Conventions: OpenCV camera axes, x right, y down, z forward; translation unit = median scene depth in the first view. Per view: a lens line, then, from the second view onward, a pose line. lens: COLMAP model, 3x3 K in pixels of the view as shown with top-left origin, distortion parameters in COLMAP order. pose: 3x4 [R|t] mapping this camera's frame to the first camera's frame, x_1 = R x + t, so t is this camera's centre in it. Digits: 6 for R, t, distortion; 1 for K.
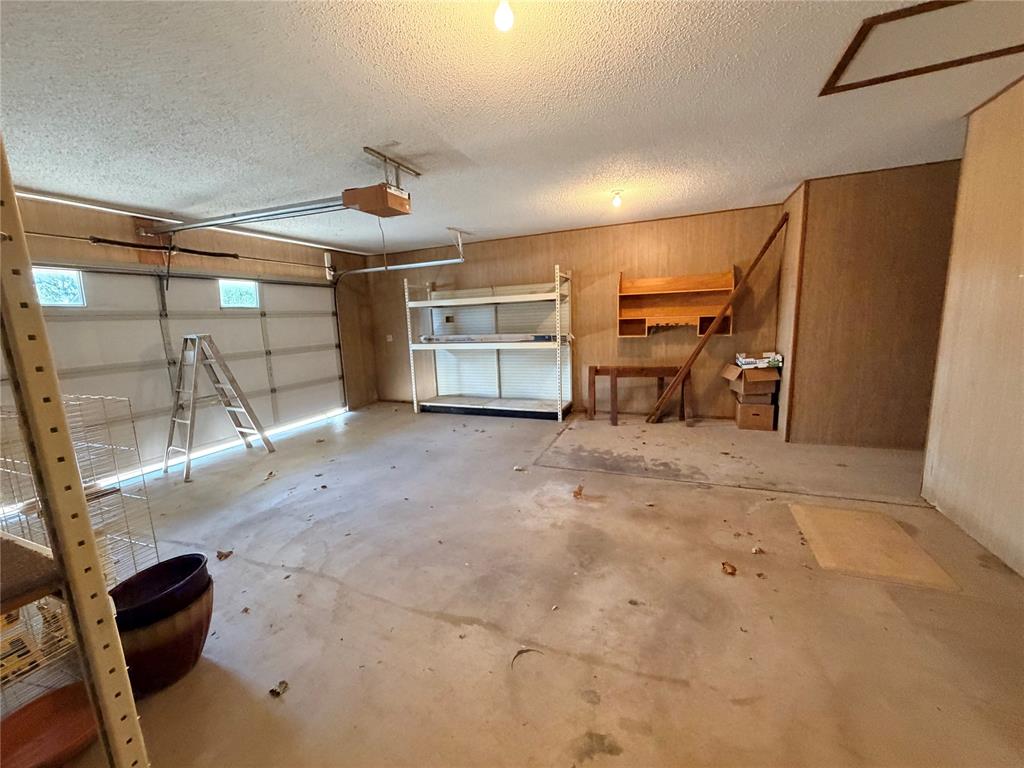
lens RADIAL K [[405.7, 0, 508.4], [0, 405.7, 382.1], [0, 0, 1]] dist [-0.001001, 0.000212]
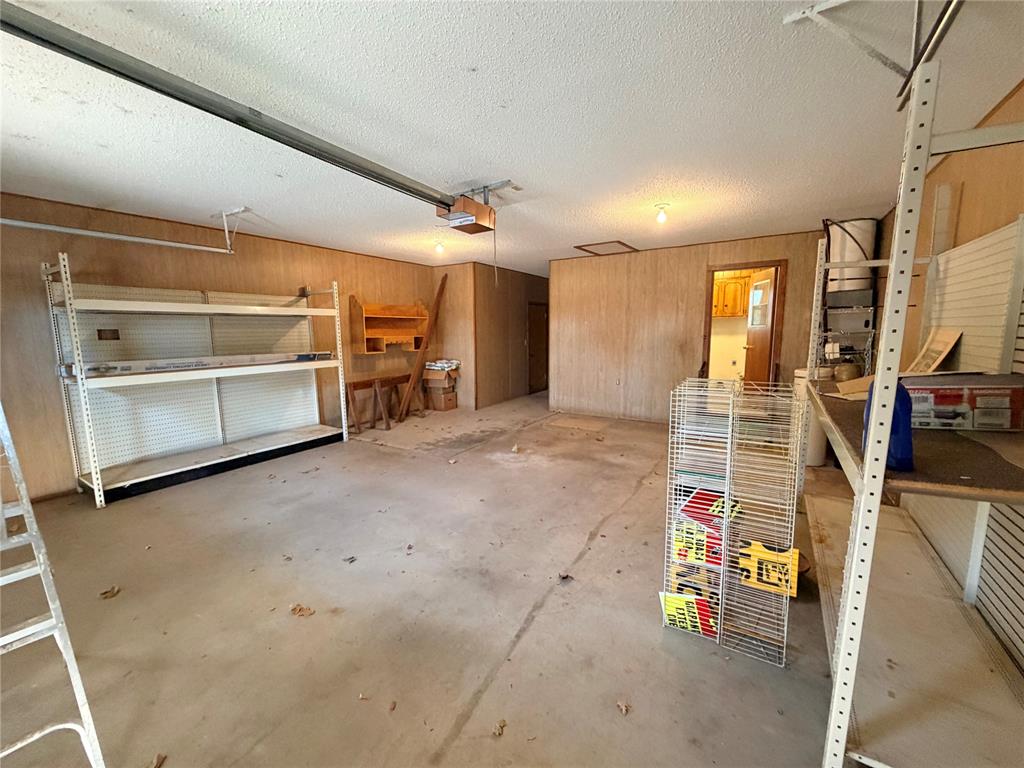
lens RADIAL K [[405.7, 0, 505.3], [0, 405.7, 387.8], [0, 0, 1]] dist [-0.001001, 0.000212]
pose [[0.180110, -0.100571, 0.978492, -0.940544], [0.160932, 0.984368, 0.071552, -0.046308], [-0.970392, 0.144583, 0.193479, 0.536588]]
